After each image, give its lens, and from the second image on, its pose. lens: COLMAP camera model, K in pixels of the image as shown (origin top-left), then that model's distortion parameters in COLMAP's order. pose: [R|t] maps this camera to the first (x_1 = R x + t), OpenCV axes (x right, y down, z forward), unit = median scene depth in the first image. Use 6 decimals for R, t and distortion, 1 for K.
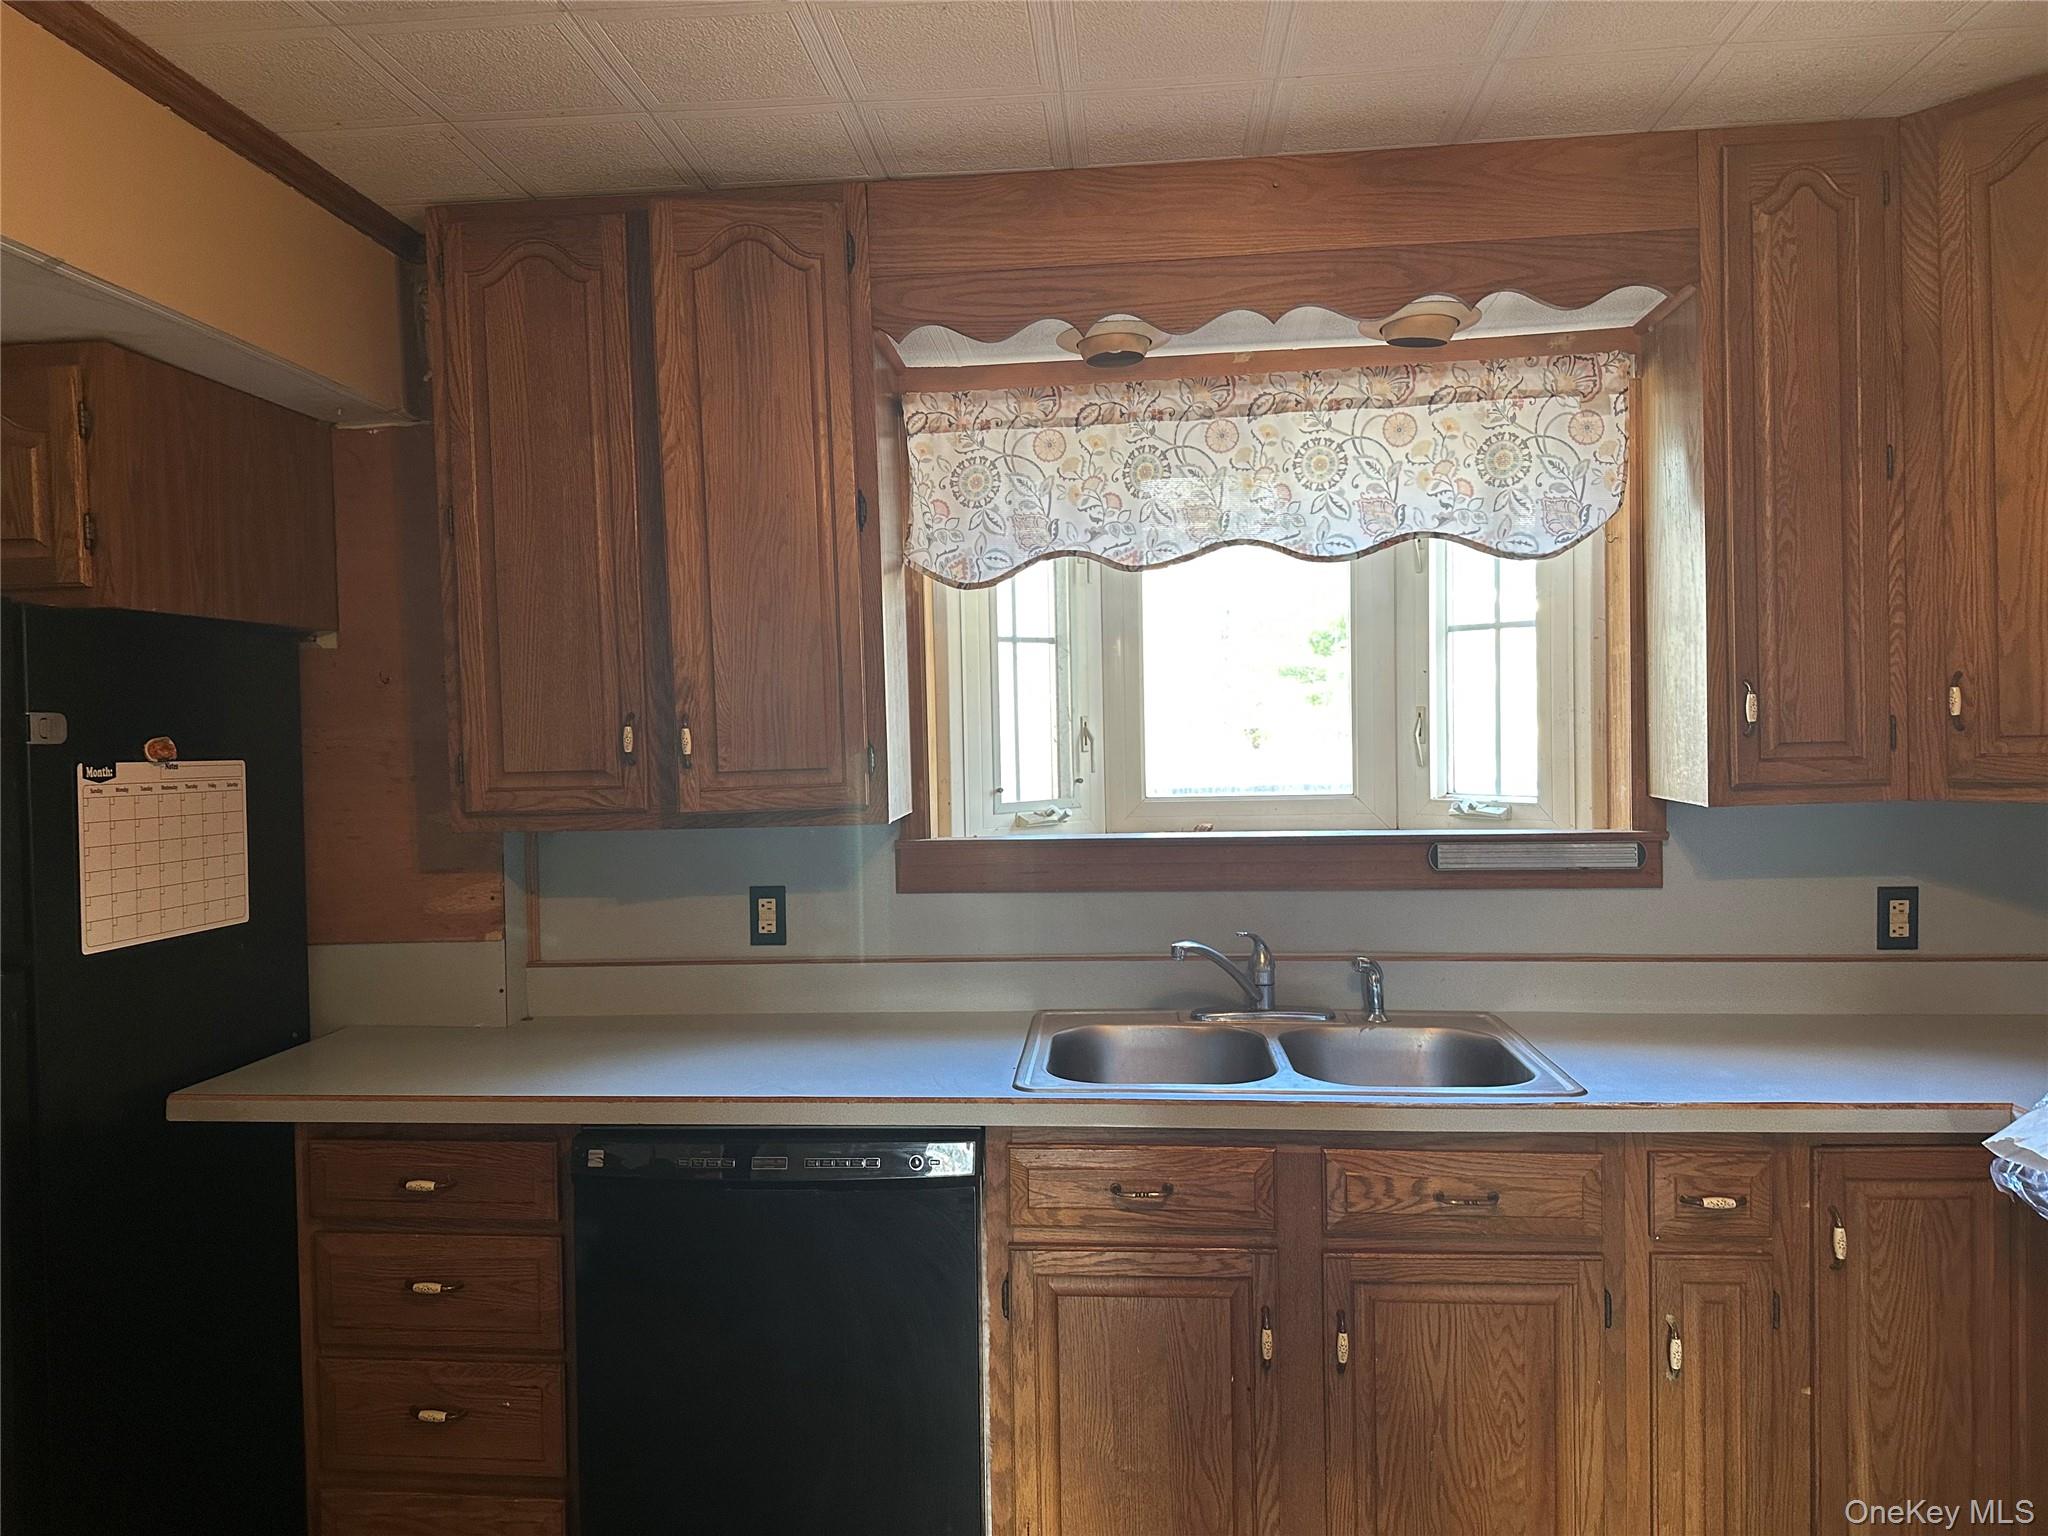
lens RADIAL K [[1399.2, 0, 1017.8], [0, 1399.2, 771.6], [0, 0, 1]] dist [0.047308, -0.023445]
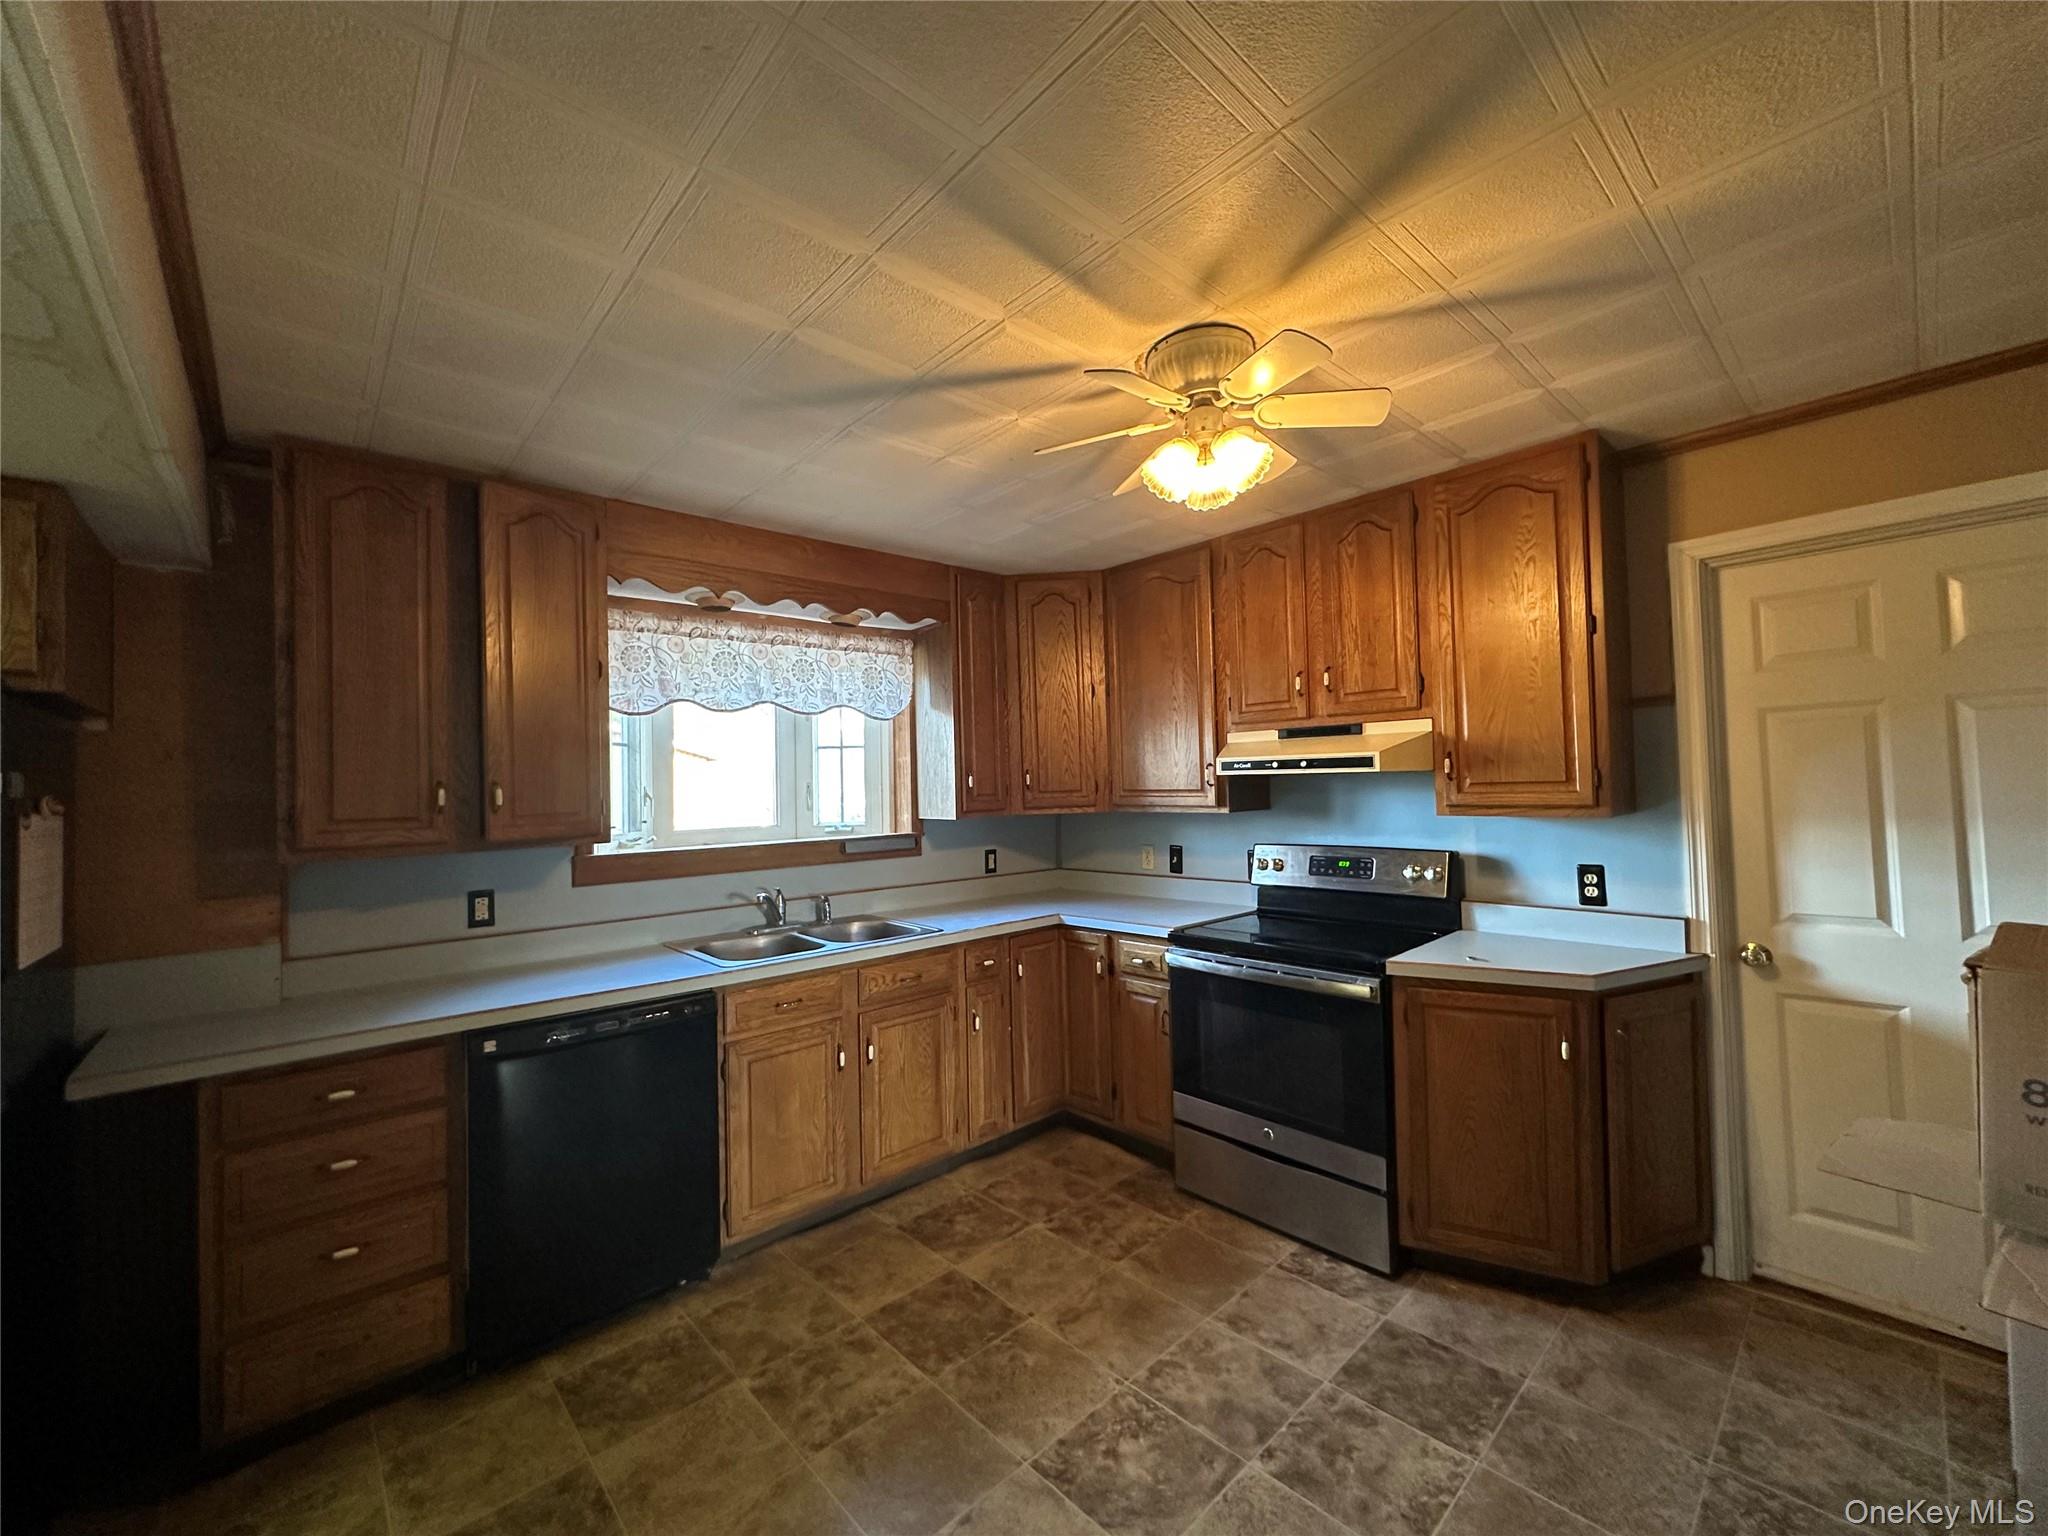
lens RADIAL K [[820.3, 0, 1026.8], [0, 820.3, 769.6], [0, 0, 1]] dist [-0.001696, -0.000224]
pose [[0.676975, 0.018434, 0.735775, -0.492649], [0.037927, 0.997484, -0.059887, 0.025989], [-0.735028, 0.068448, 0.674573, -0.112414]]
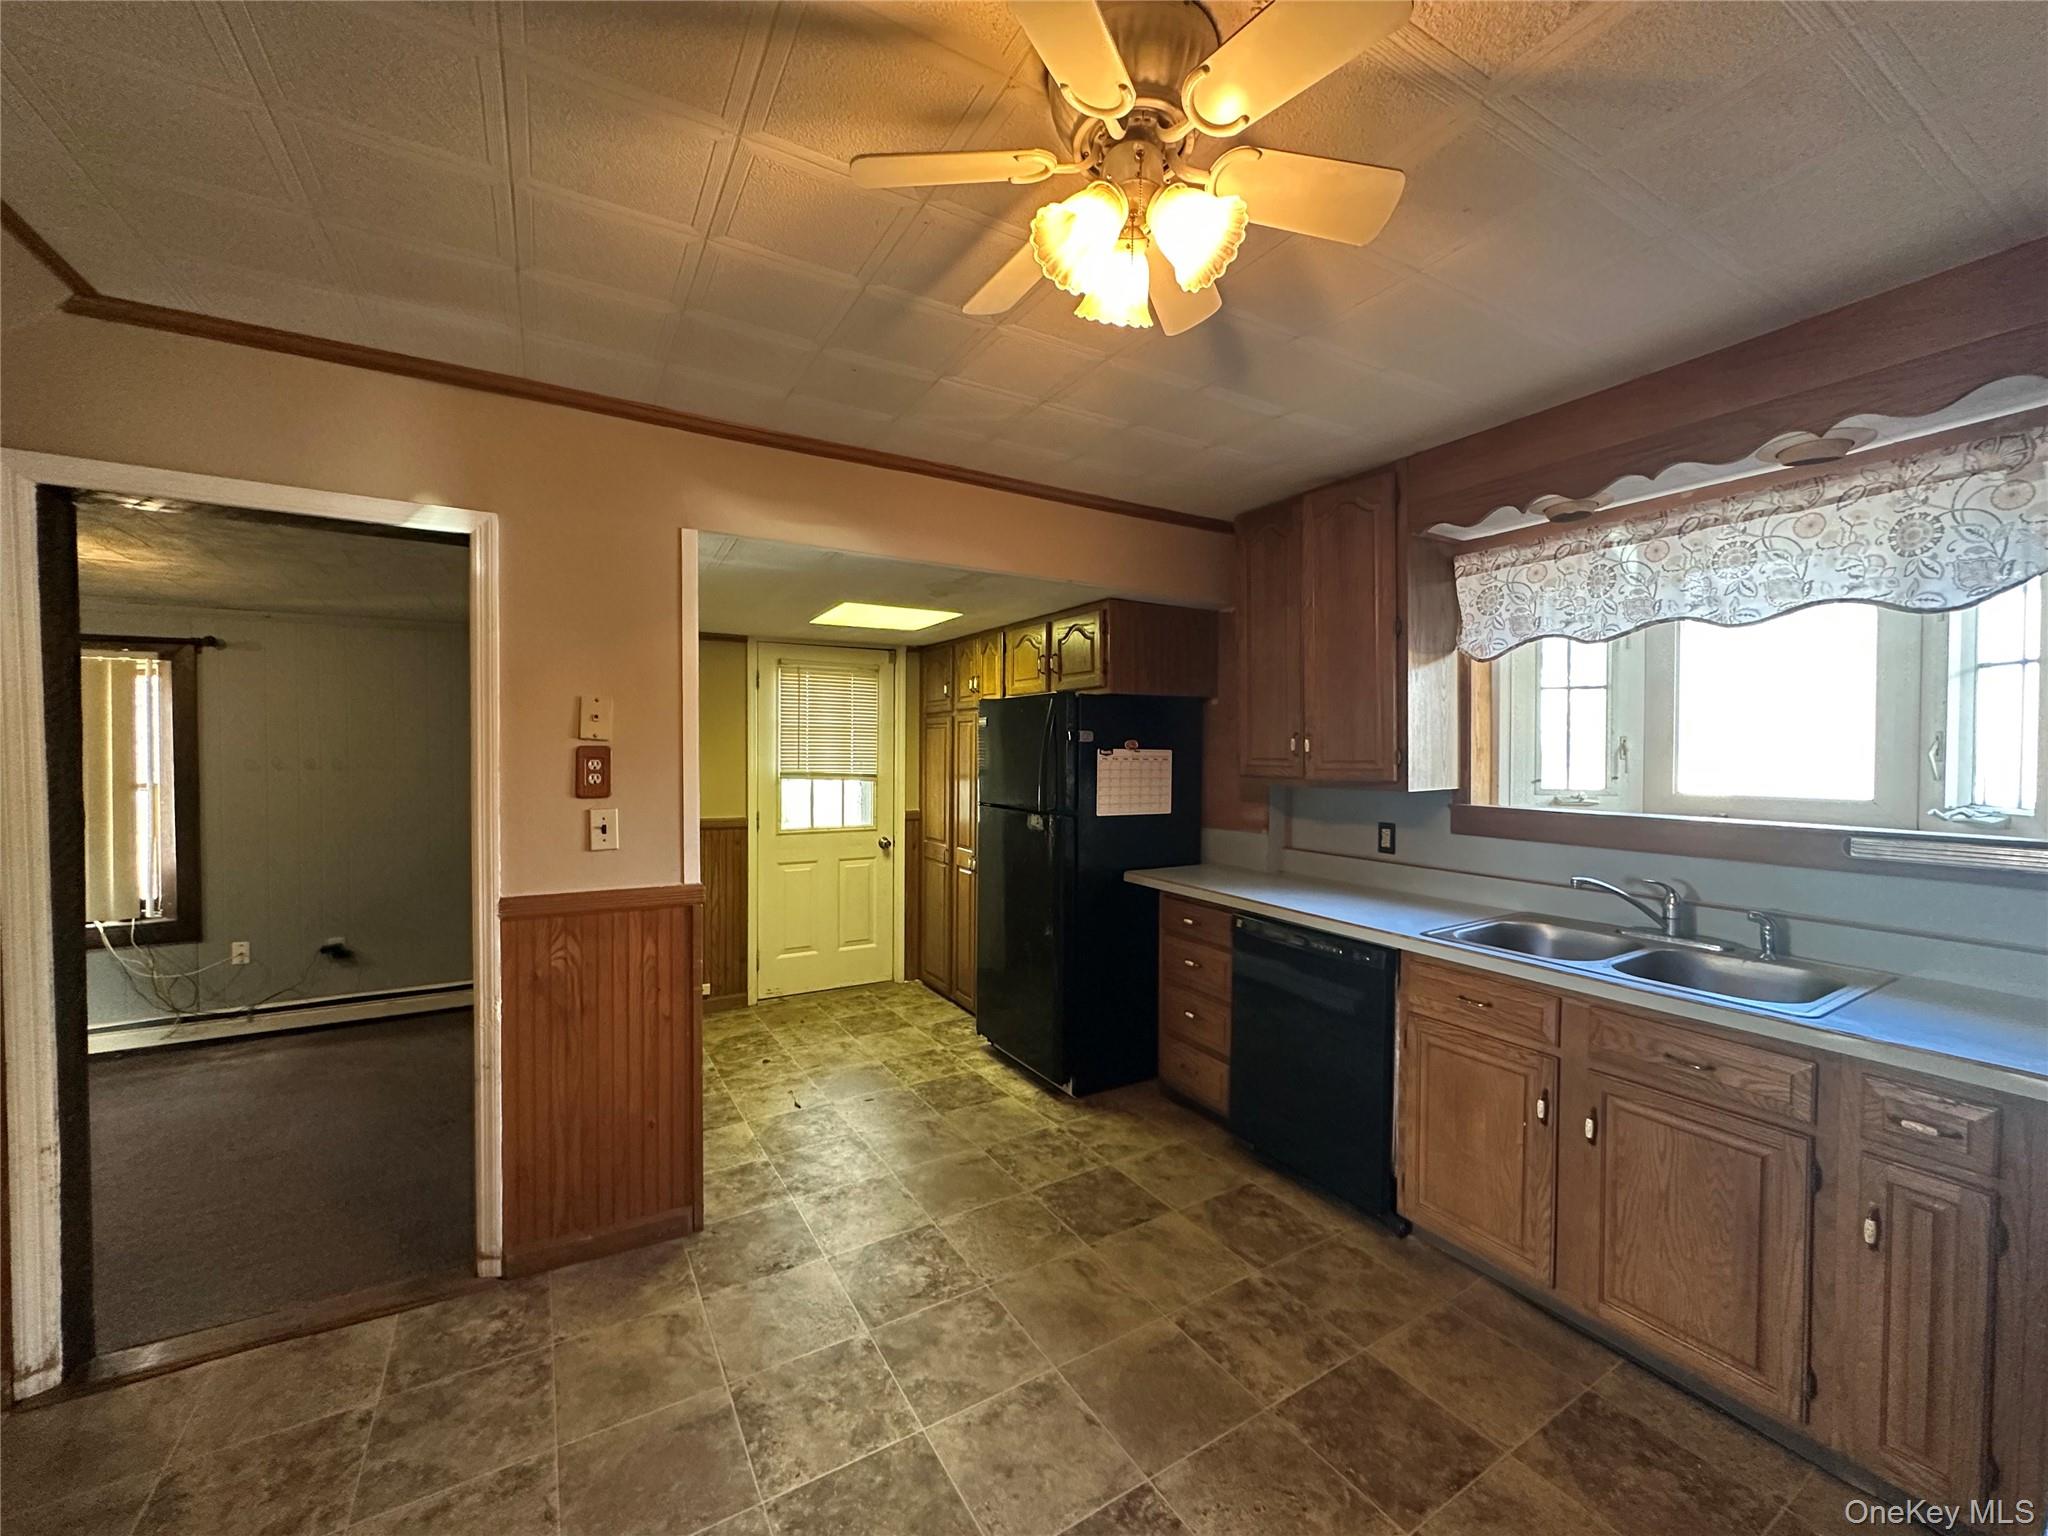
lens RADIAL K [[820.3, 0, 1018.8], [0, 820.3, 770.9], [0, 0, 1]] dist [-0.001696, -0.000224]
pose [[0.571223, 0.045421, -0.819537, 0.494661], [-0.039988, 0.998822, 0.027485, 0.000181], [0.819820, 0.017072, 0.572367, -0.063308]]
